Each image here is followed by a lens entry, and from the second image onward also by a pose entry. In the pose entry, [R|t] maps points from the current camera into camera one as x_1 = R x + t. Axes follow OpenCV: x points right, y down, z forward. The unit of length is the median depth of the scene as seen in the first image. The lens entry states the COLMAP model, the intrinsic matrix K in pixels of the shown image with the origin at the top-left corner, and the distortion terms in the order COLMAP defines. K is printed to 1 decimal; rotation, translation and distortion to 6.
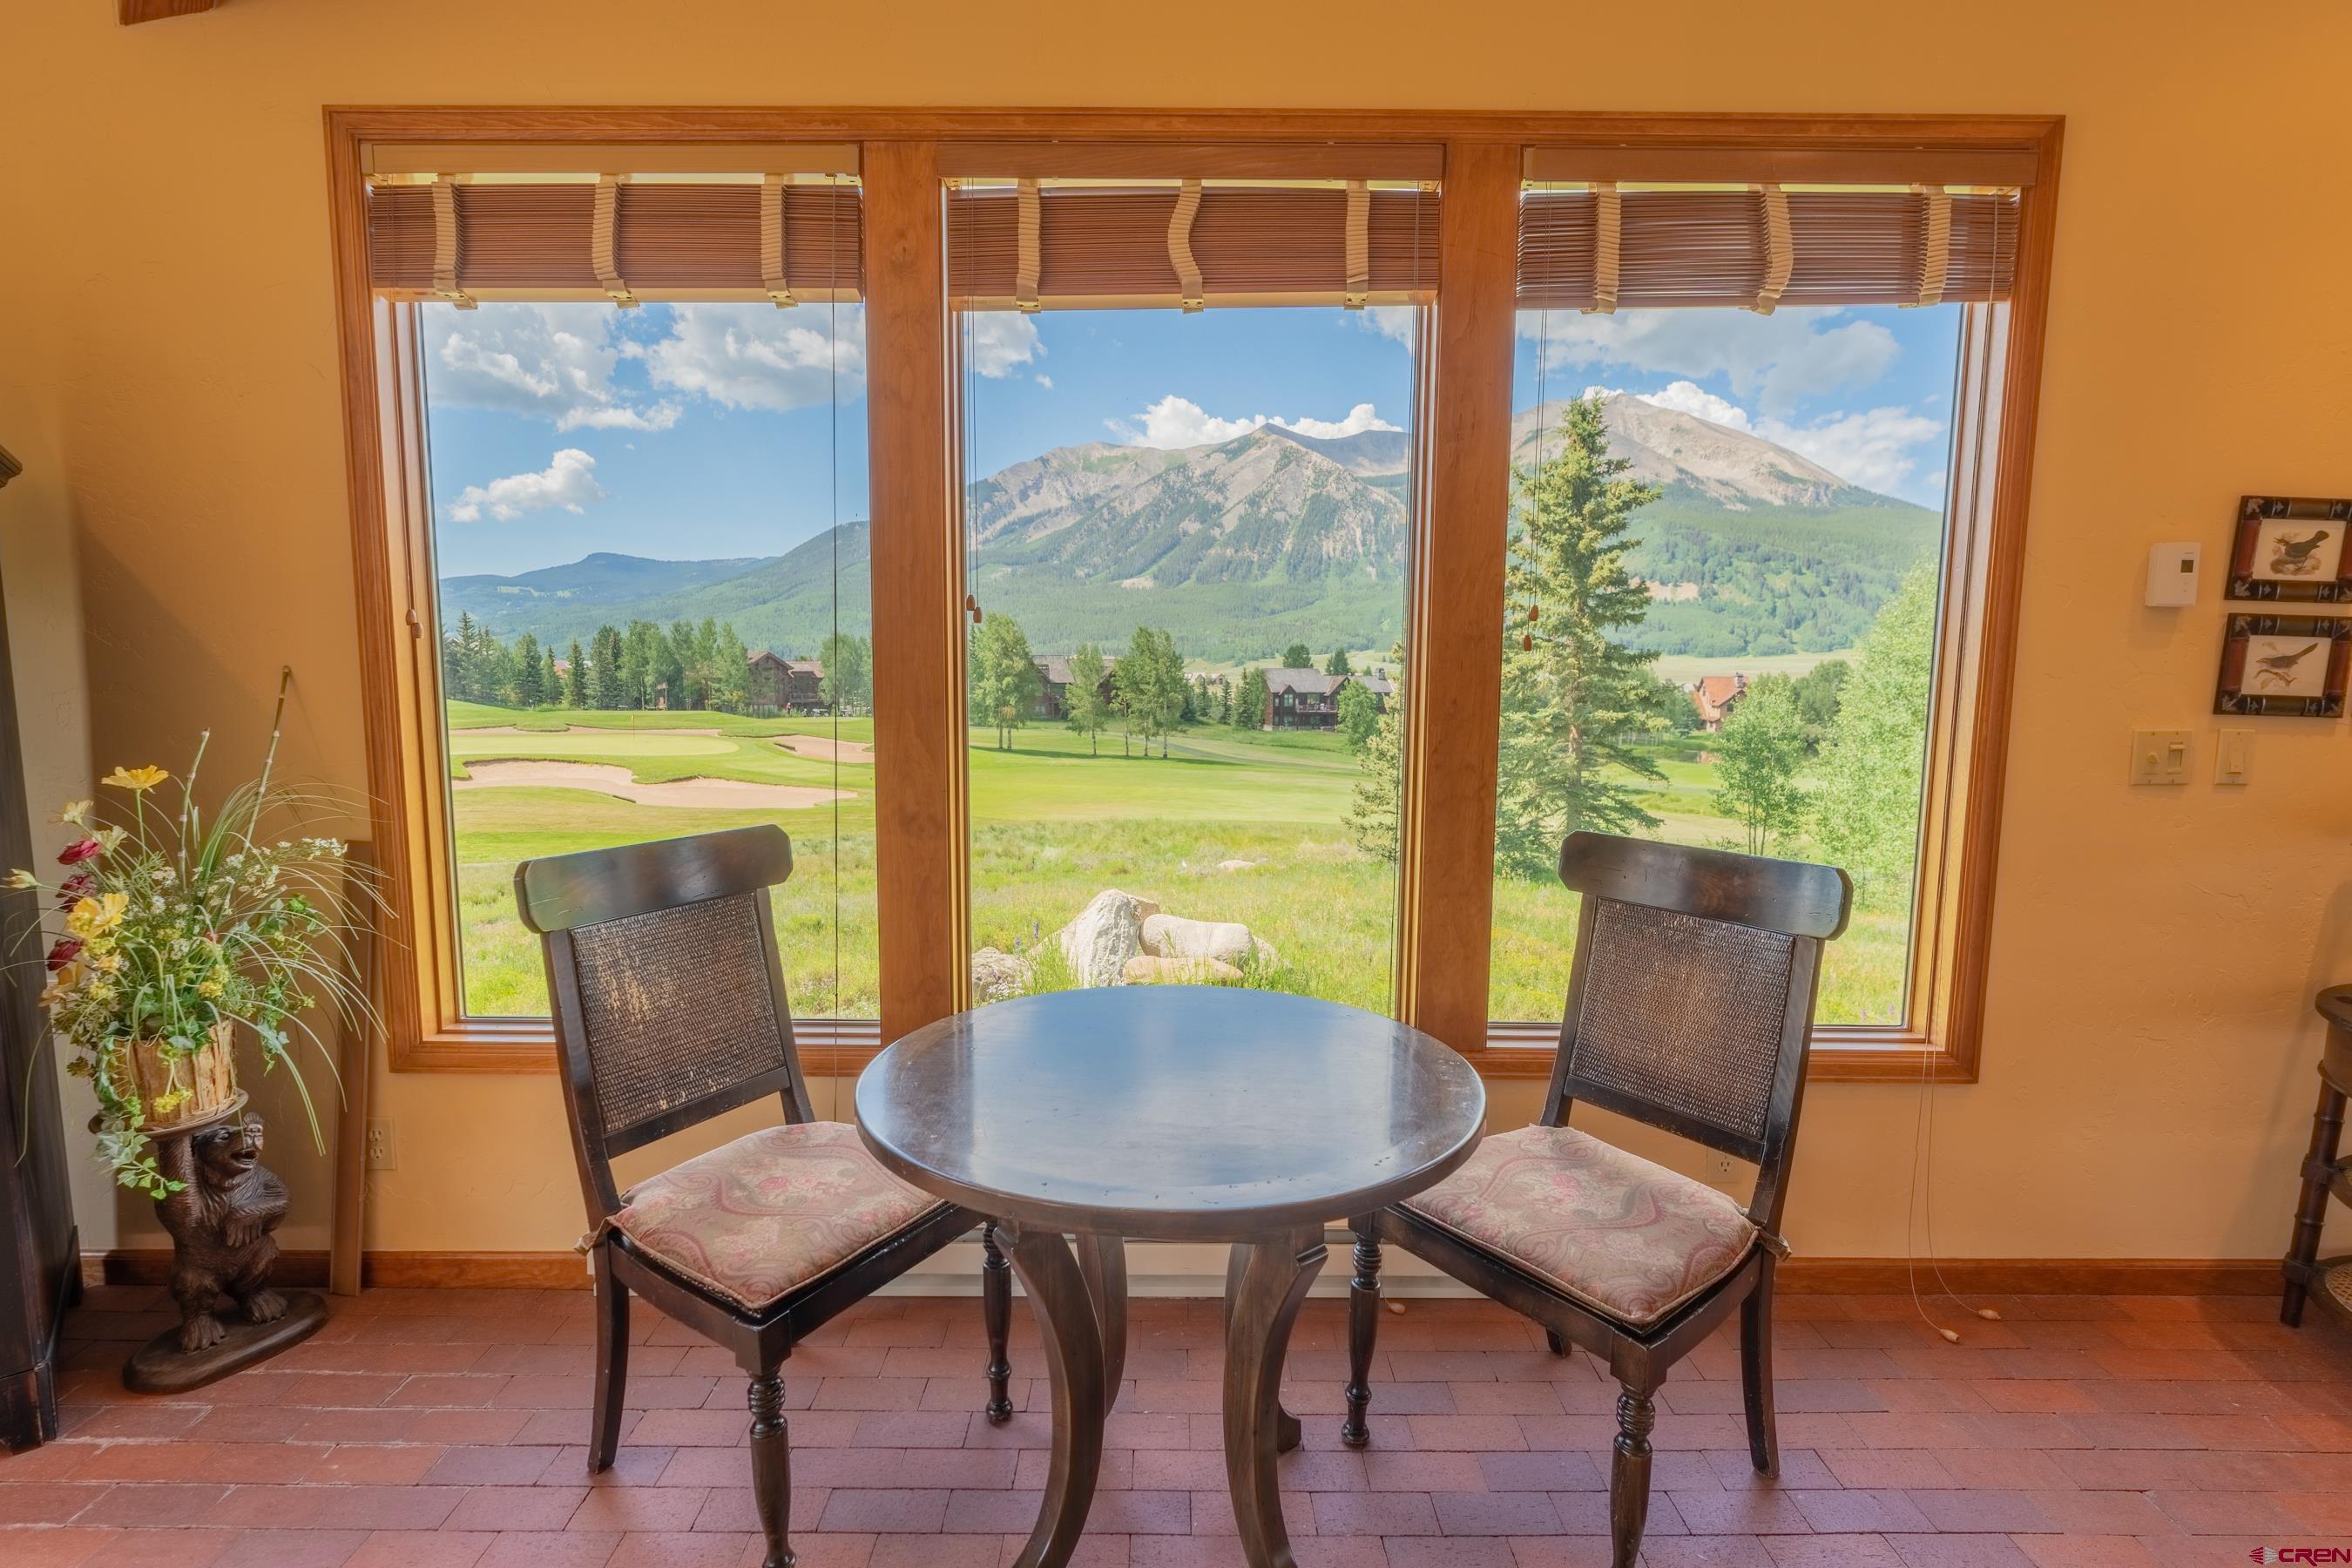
lens RADIAL K [[1132.0, 0, 1172.6], [0, 1132.0, 790.0], [0, 0, 1]] dist [0.001342, -0.001673]
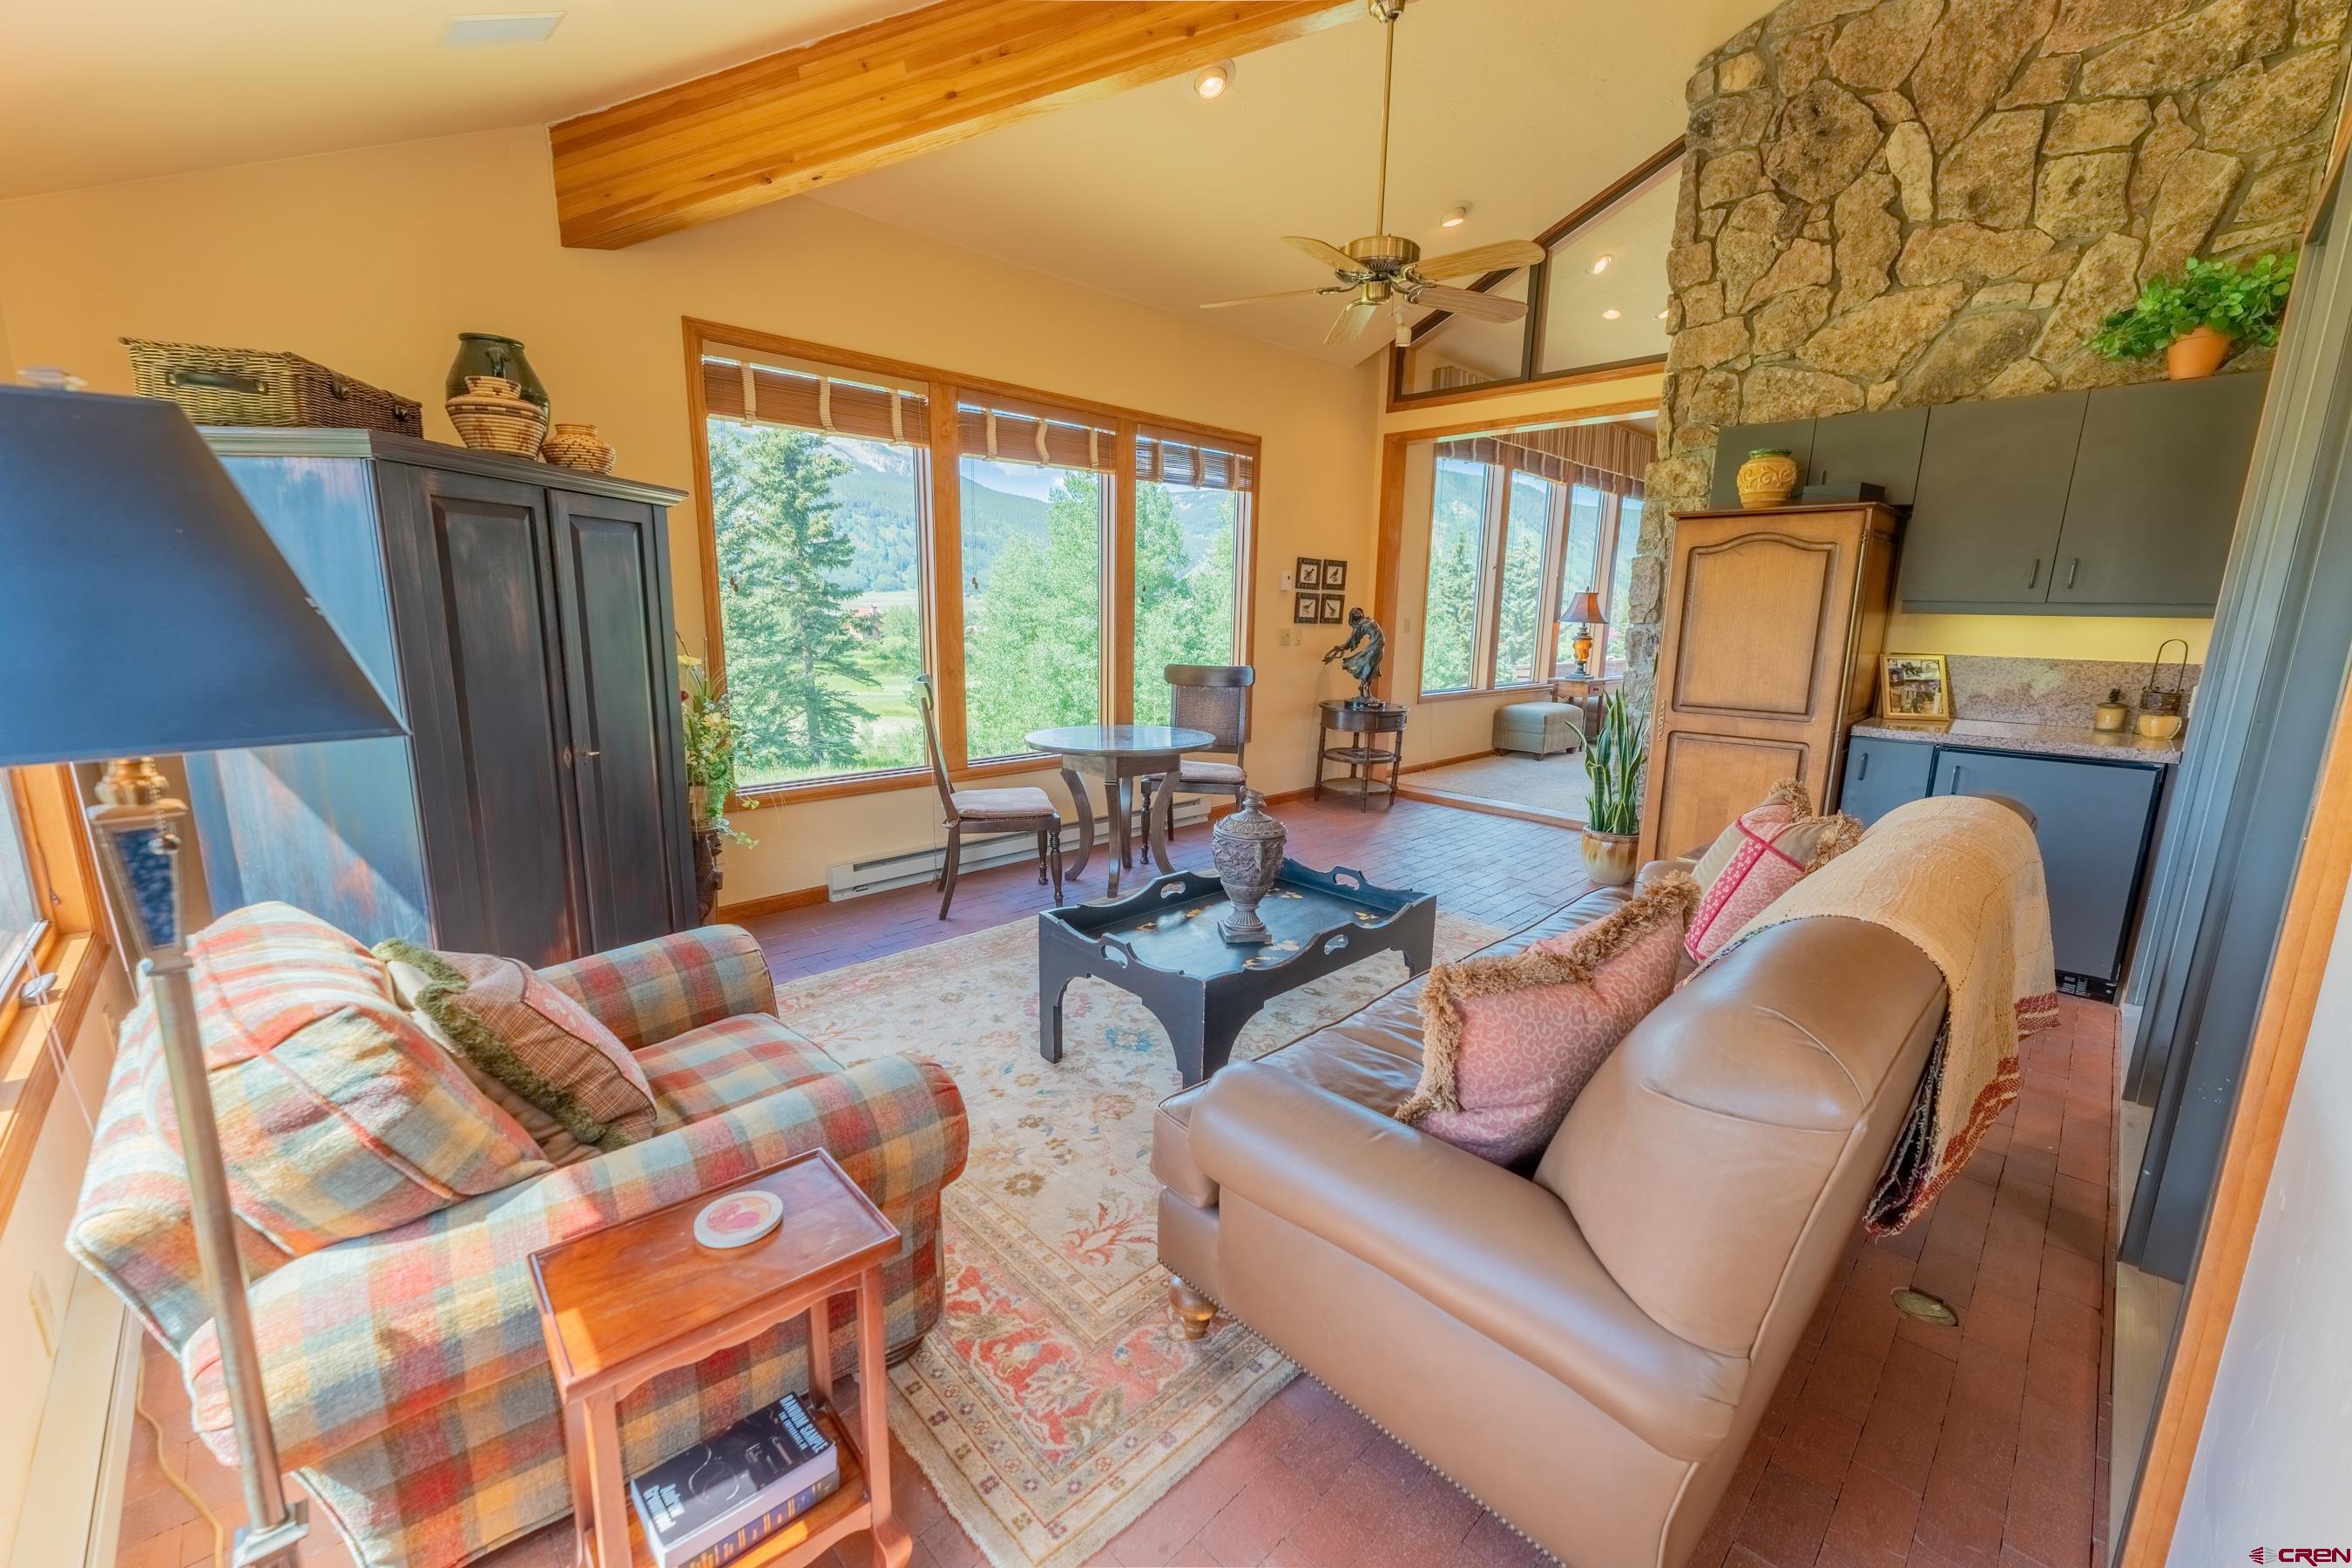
lens RADIAL K [[932.0, 0, 1159.8], [0, 932.0, 798.7], [0, 0, 1]] dist [0.000766, -0.000478]
pose [[0.724371, -0.135258, 0.676012, -0.094933], [0.065289, 0.989617, 0.128045, 0.004977], [-0.686312, -0.048616, 0.725680, -0.054756]]
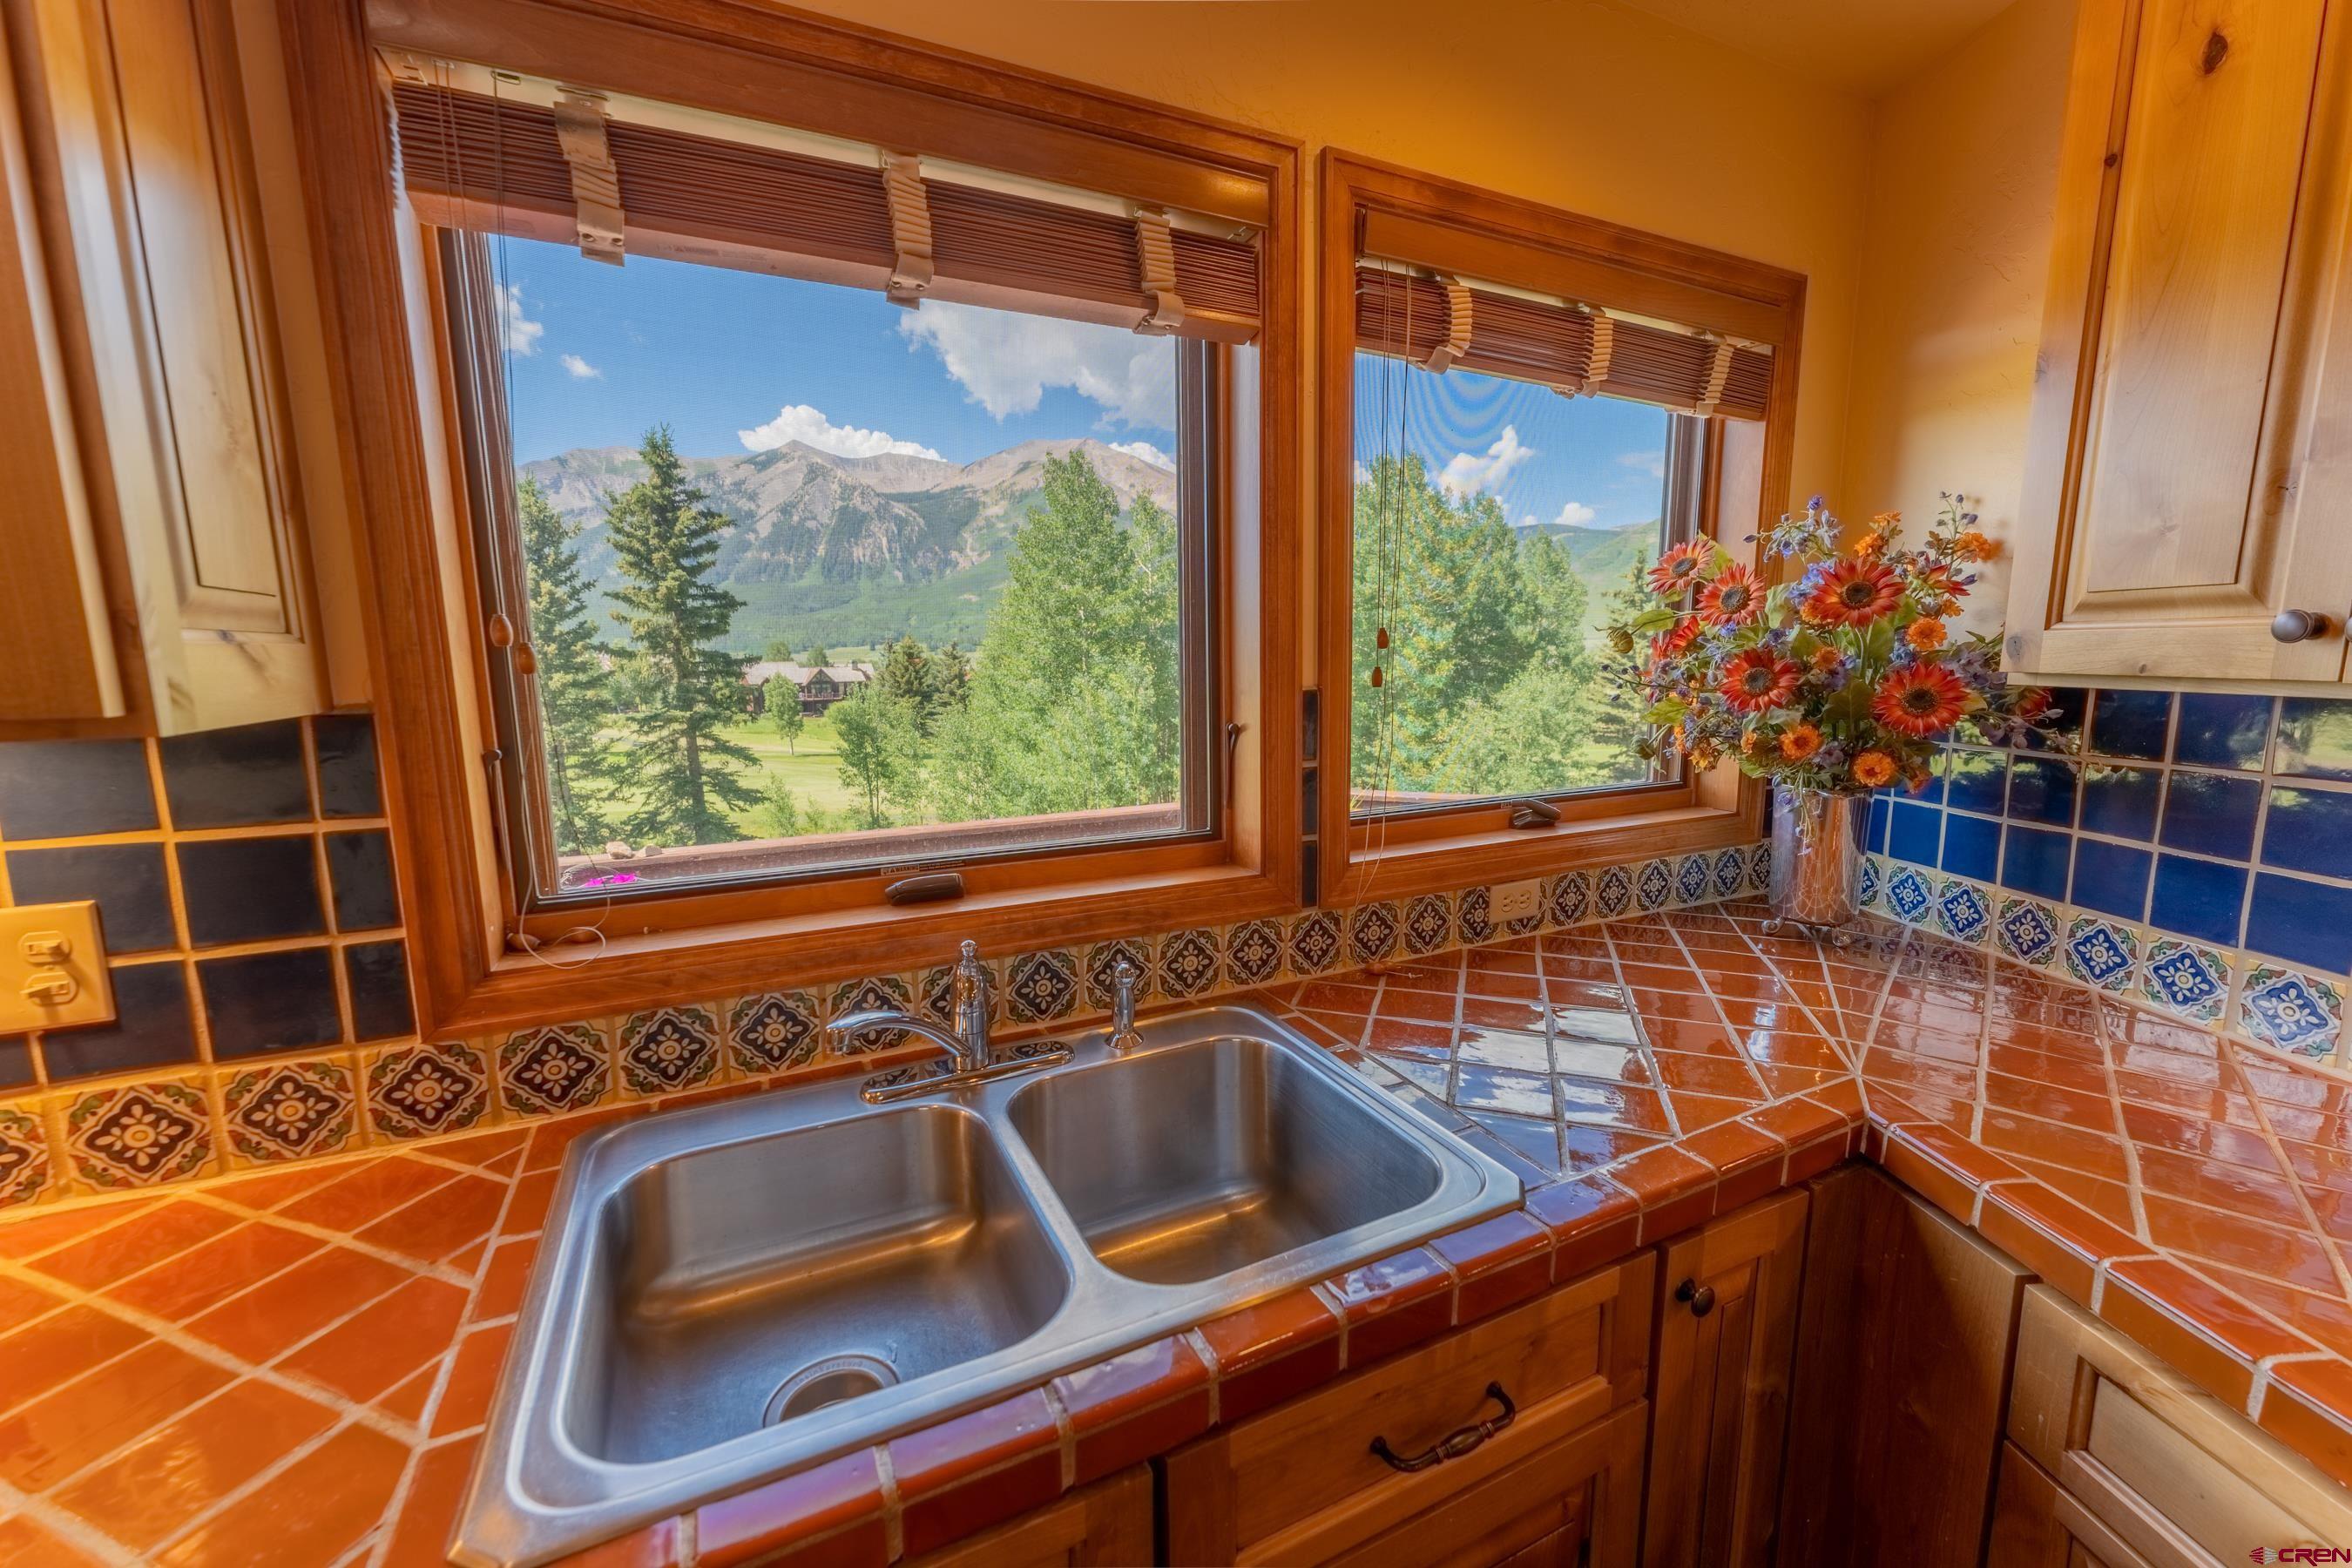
lens RADIAL K [[932.0, 0, 1172.6], [0, 932.0, 791.0], [0, 0, 1]] dist [0.000766, -0.000478]
pose [[0.901912, -0.083721, 0.423728, 0.400988], [0.068218, 0.996332, 0.051654, -0.002847], [-0.426498, -0.017682, 0.904315, -0.067727]]
